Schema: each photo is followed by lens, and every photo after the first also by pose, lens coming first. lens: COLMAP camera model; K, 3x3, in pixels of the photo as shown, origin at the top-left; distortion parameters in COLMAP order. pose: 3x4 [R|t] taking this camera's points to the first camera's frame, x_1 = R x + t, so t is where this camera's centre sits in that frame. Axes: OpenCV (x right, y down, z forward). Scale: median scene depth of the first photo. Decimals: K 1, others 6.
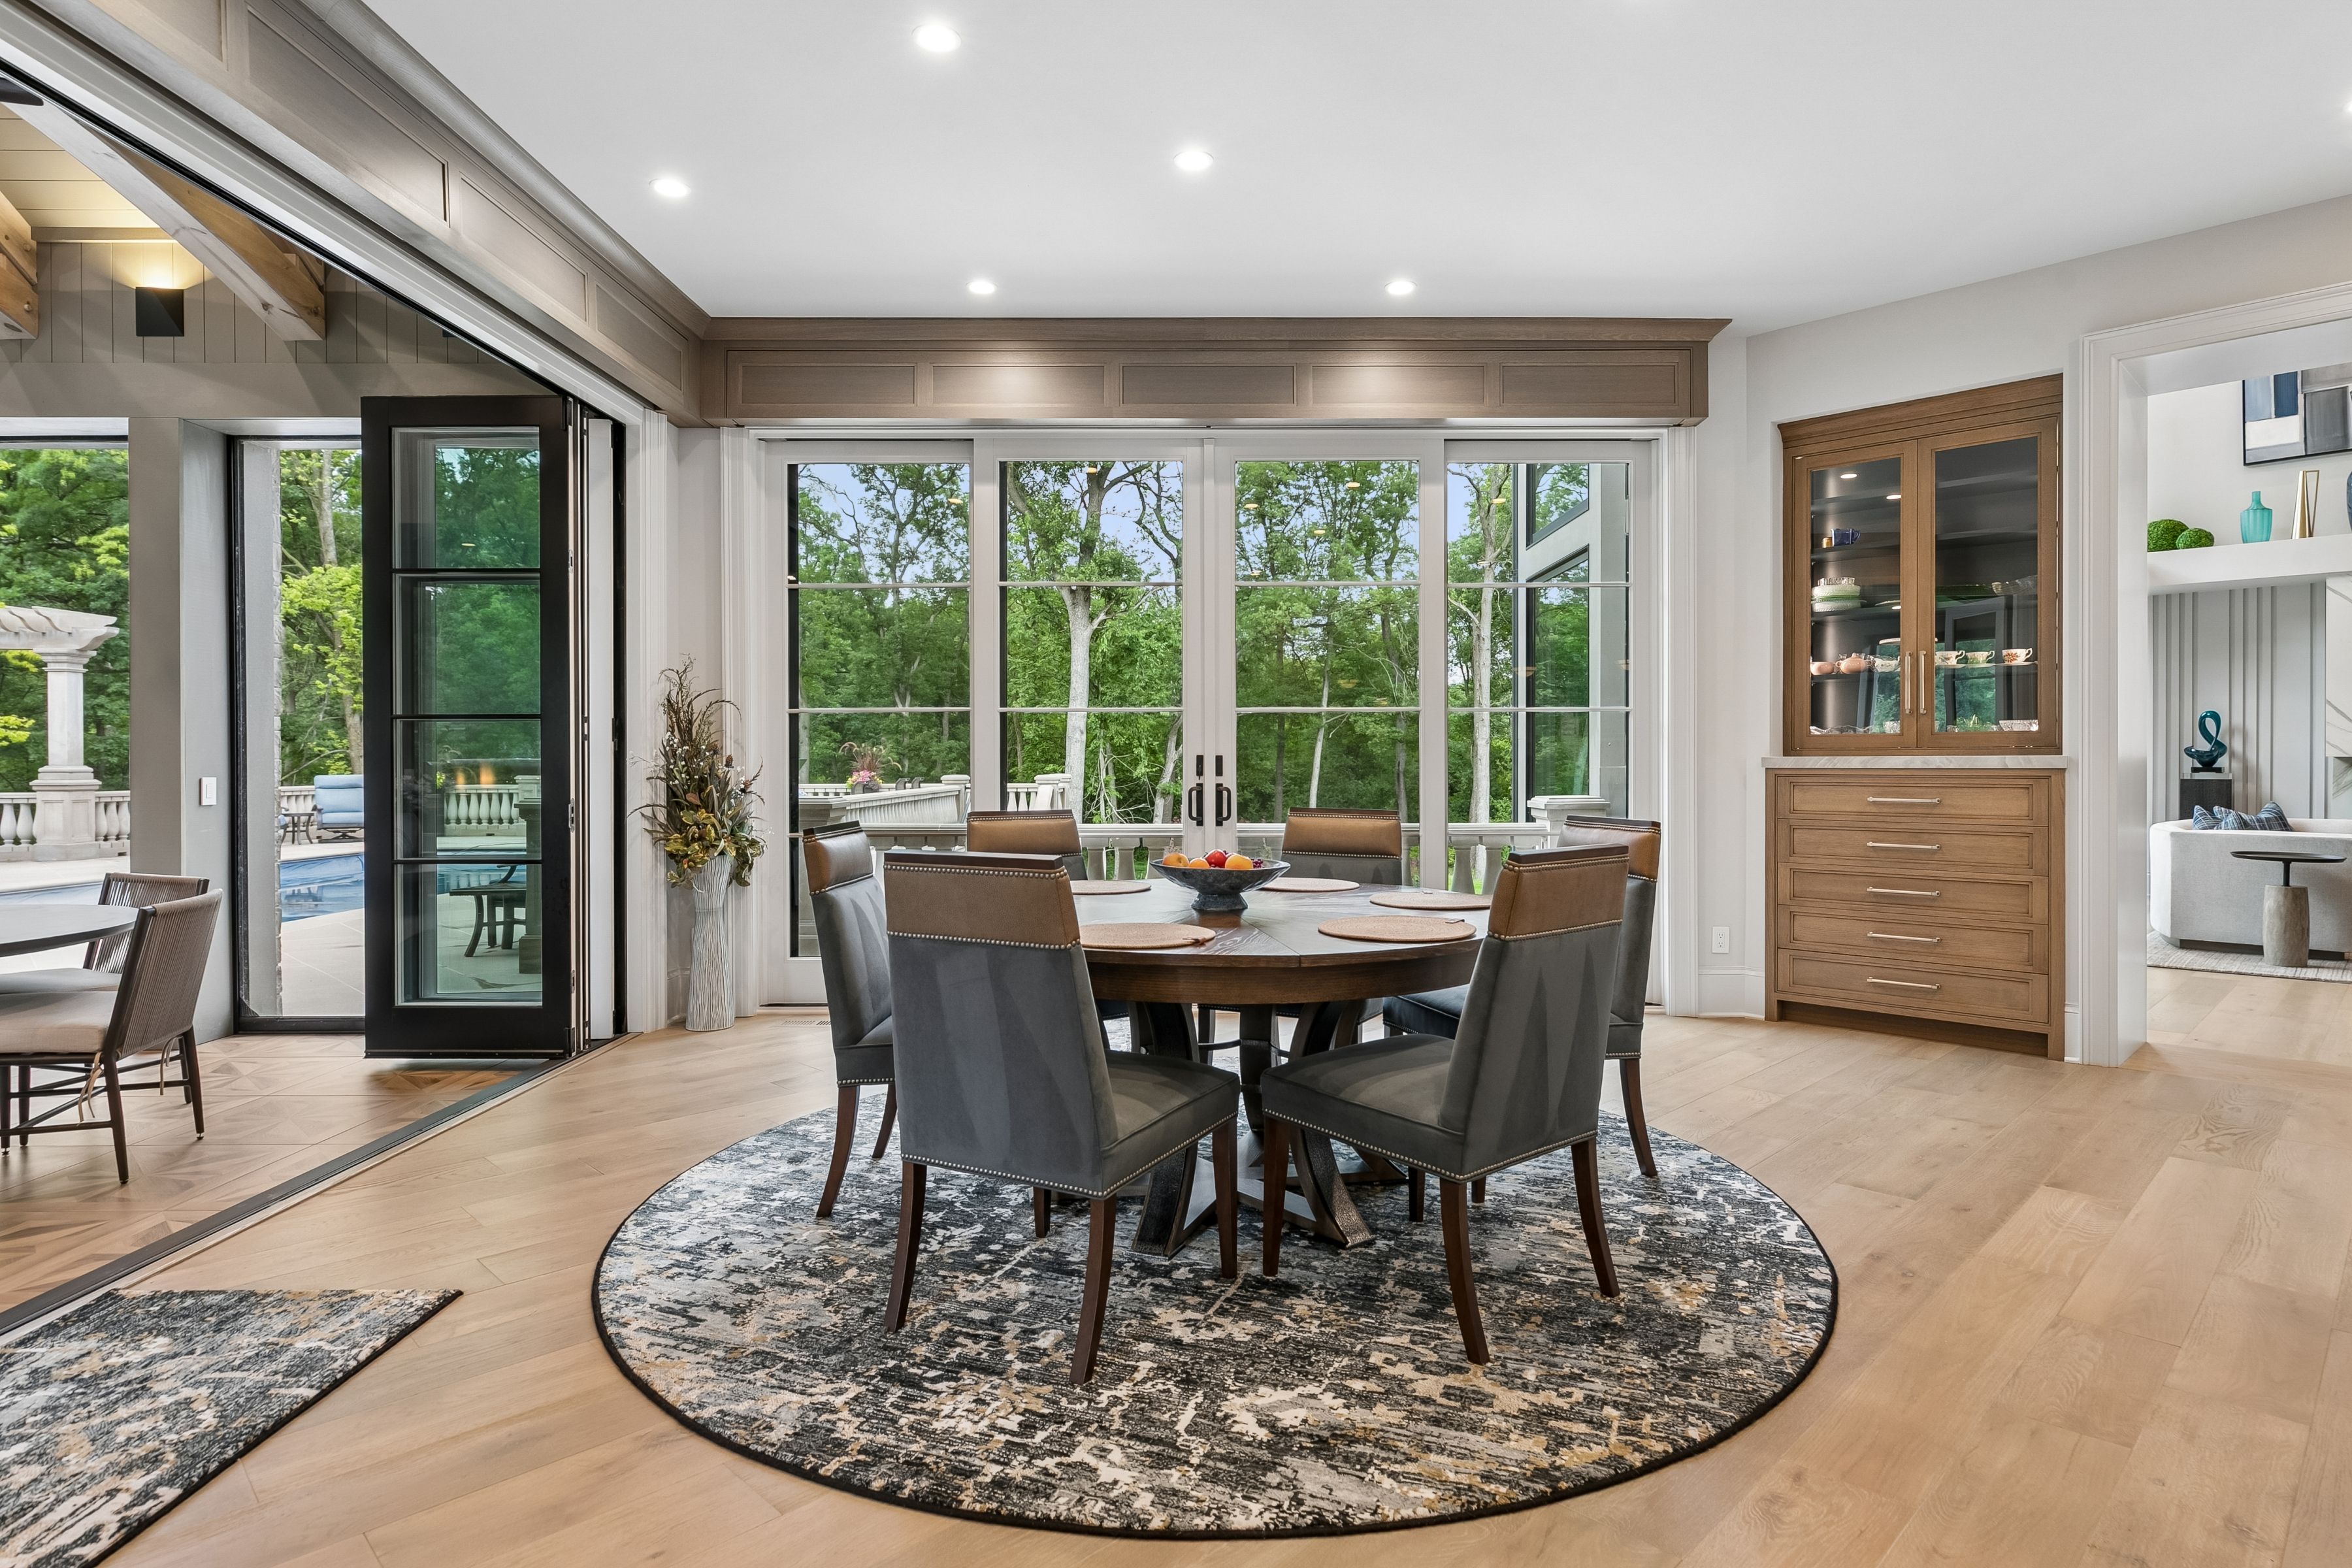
lens RADIAL K [[1258.0, 0, 1200.5], [0, 1258.0, 767.4], [0, 0, 1]] dist [0.001100, 0.000168]
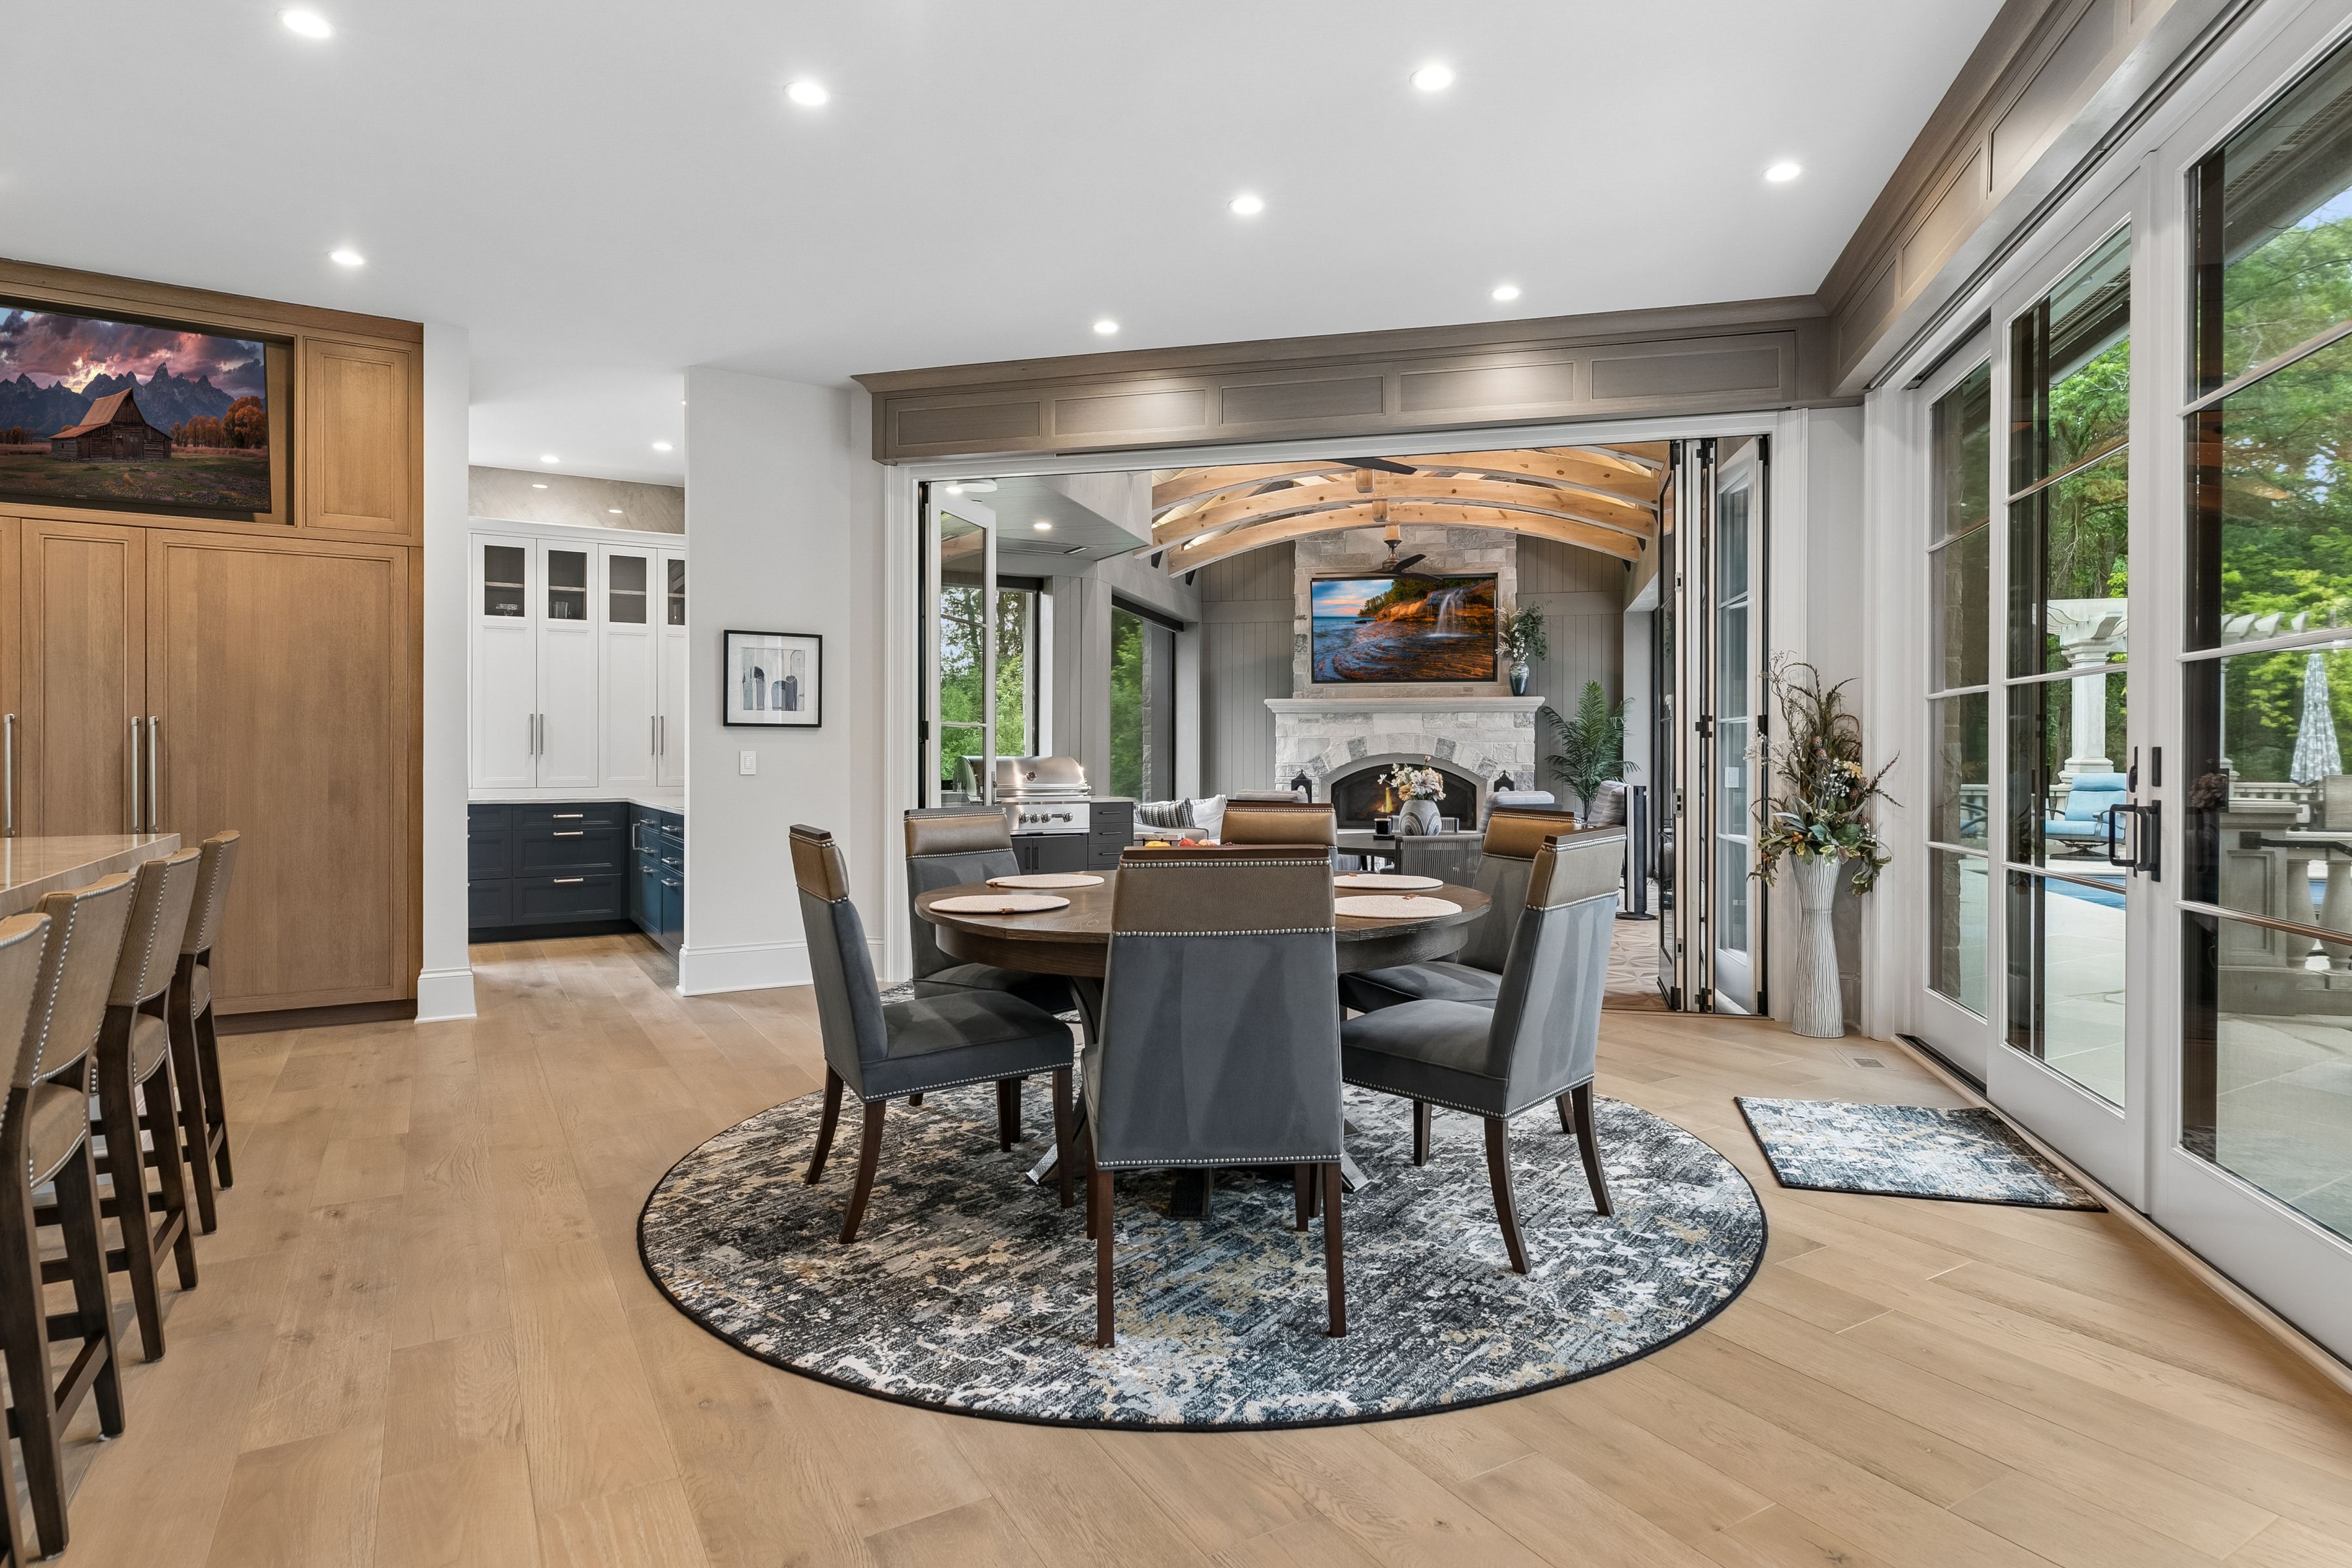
lens RADIAL K [[1263.1, 0, 1207.0], [0, 1263.1, 760.2], [0, 0, 1]] dist [0.000093, 0.000756]
pose [[-0.239232, 0.005023, -0.970949, 0.704051], [-0.004466, 0.999970, 0.006274, -0.006286], [0.970952, 0.005837, -0.239203, 0.835867]]
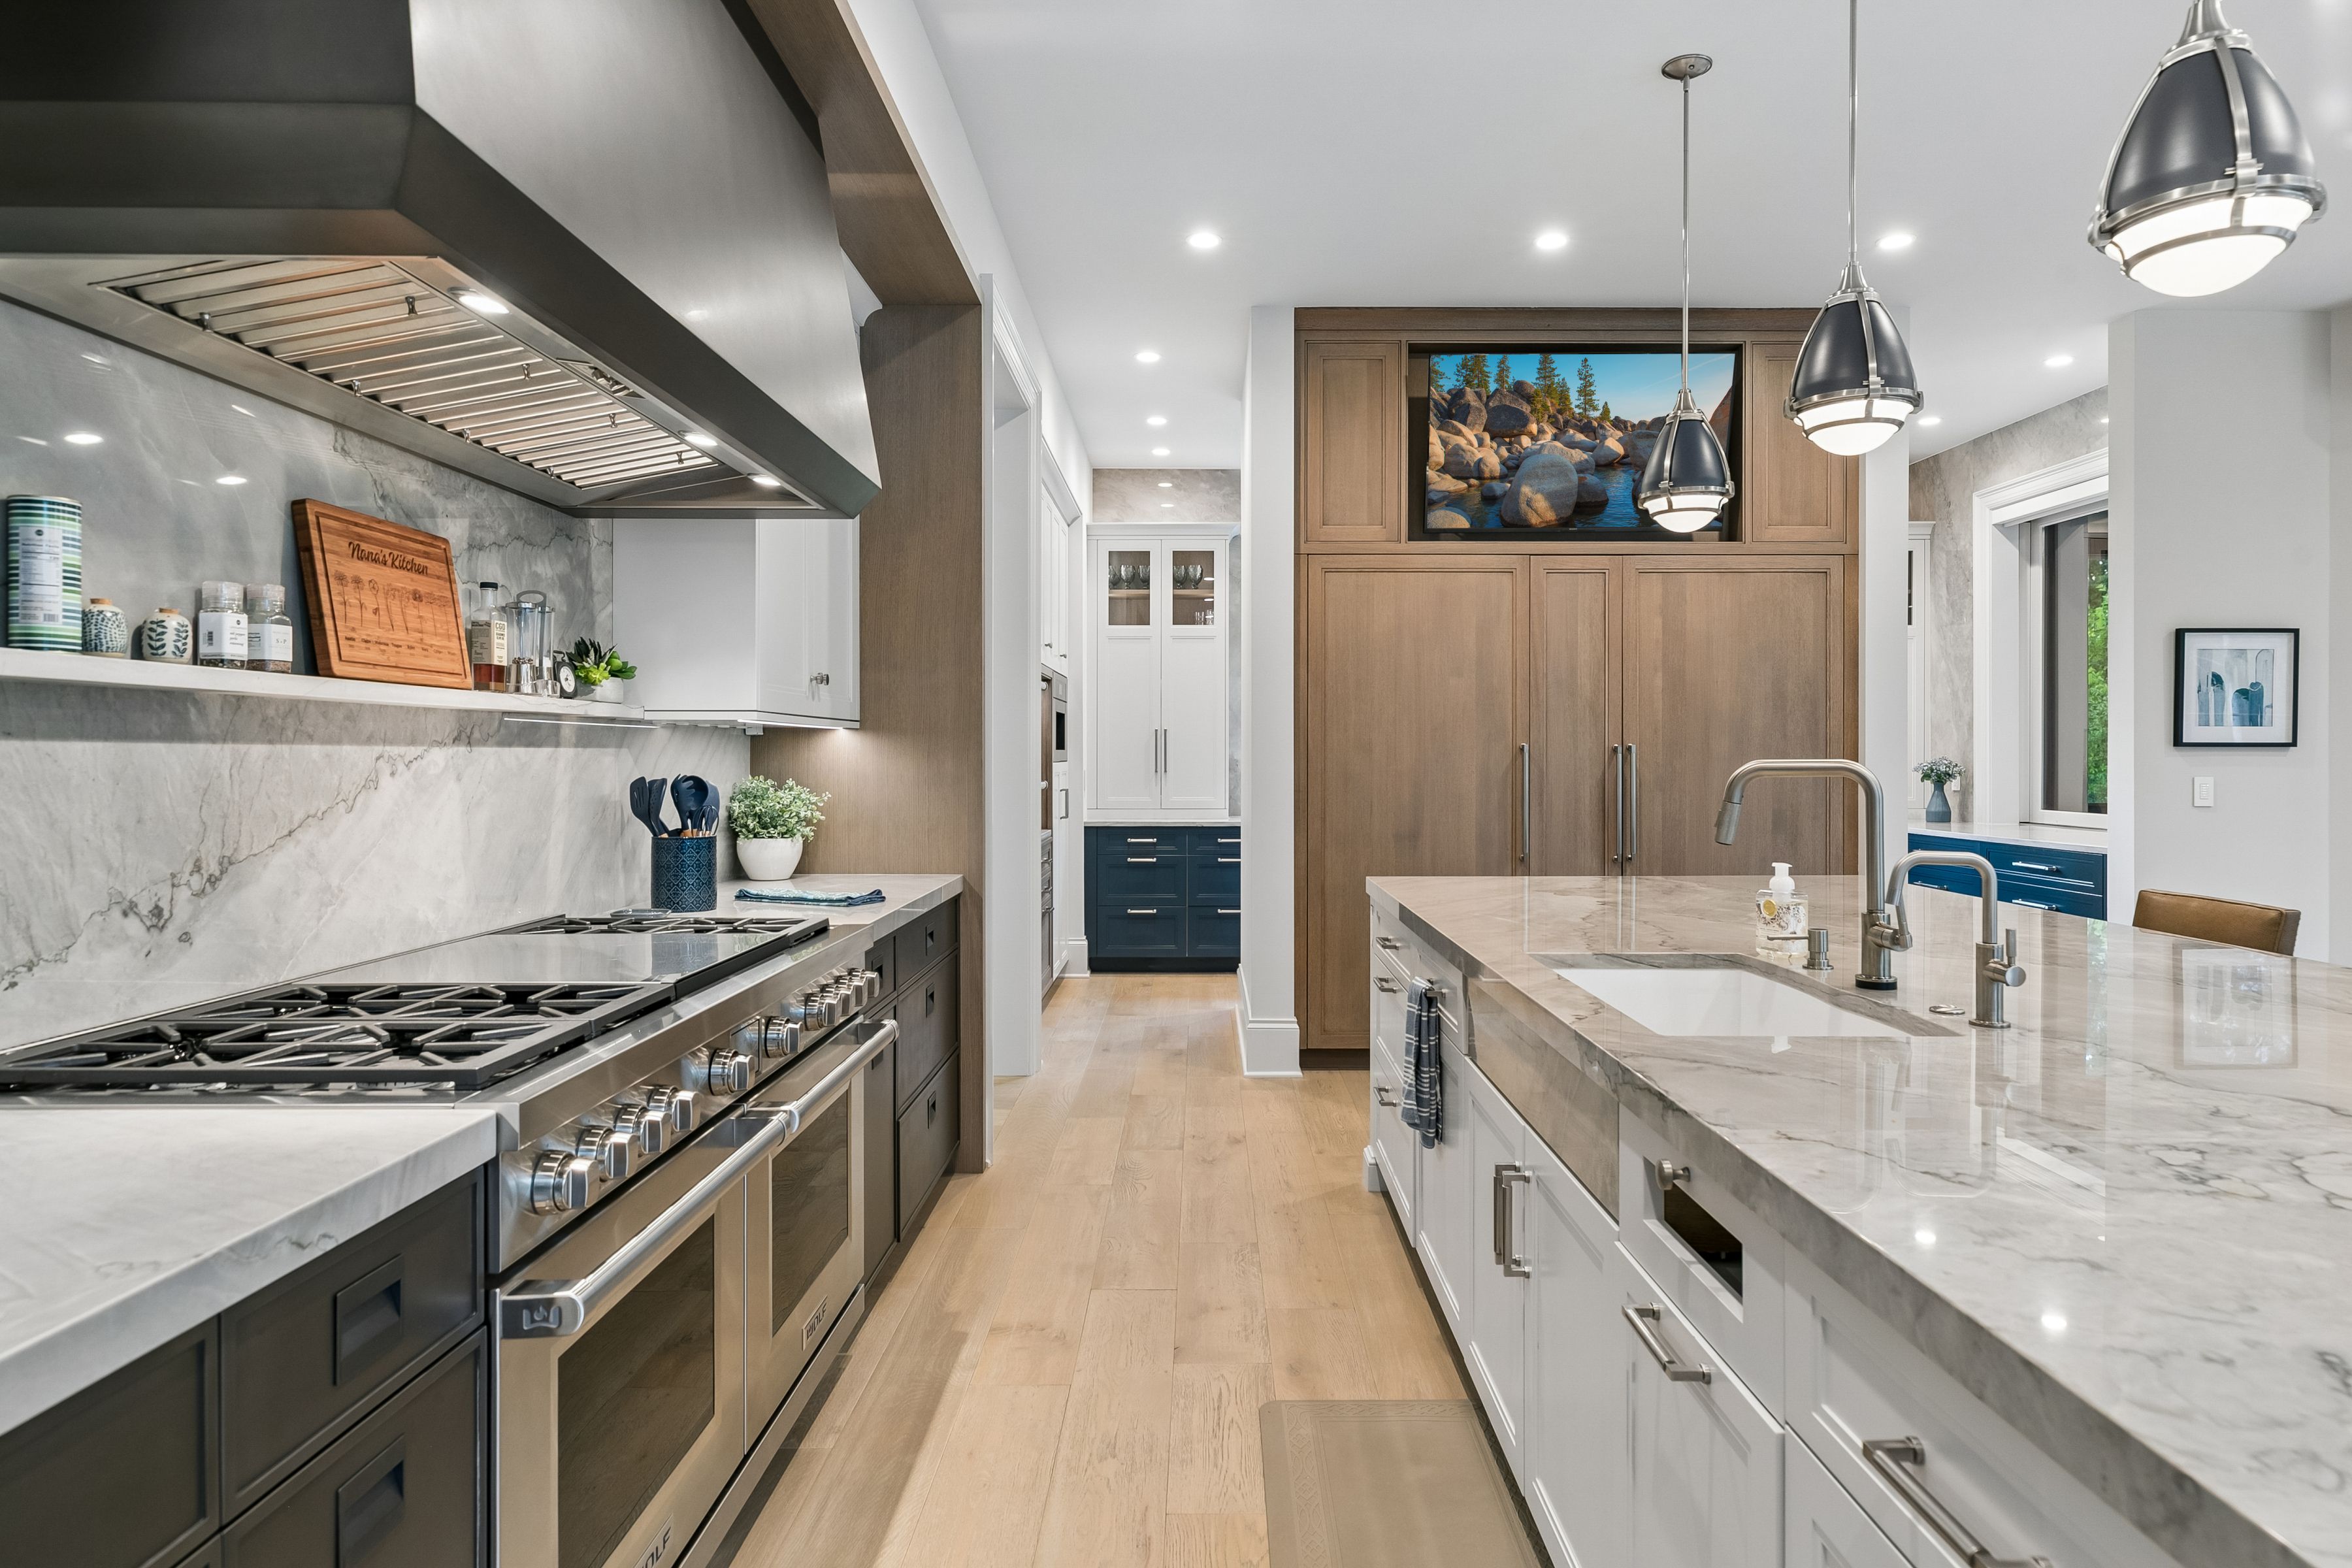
lens RADIAL K [[1361.3, 0, 1213.3], [0, 1361.3, 757.3], [0, 0, 1]] dist [0.004887, 0.000223]
pose [[-0.704210, 0.003101, -0.709985, 0.928033], [-0.001572, 0.999981, 0.005927, -0.026324], [0.709990, 0.005290, -0.704192, 0.309077]]
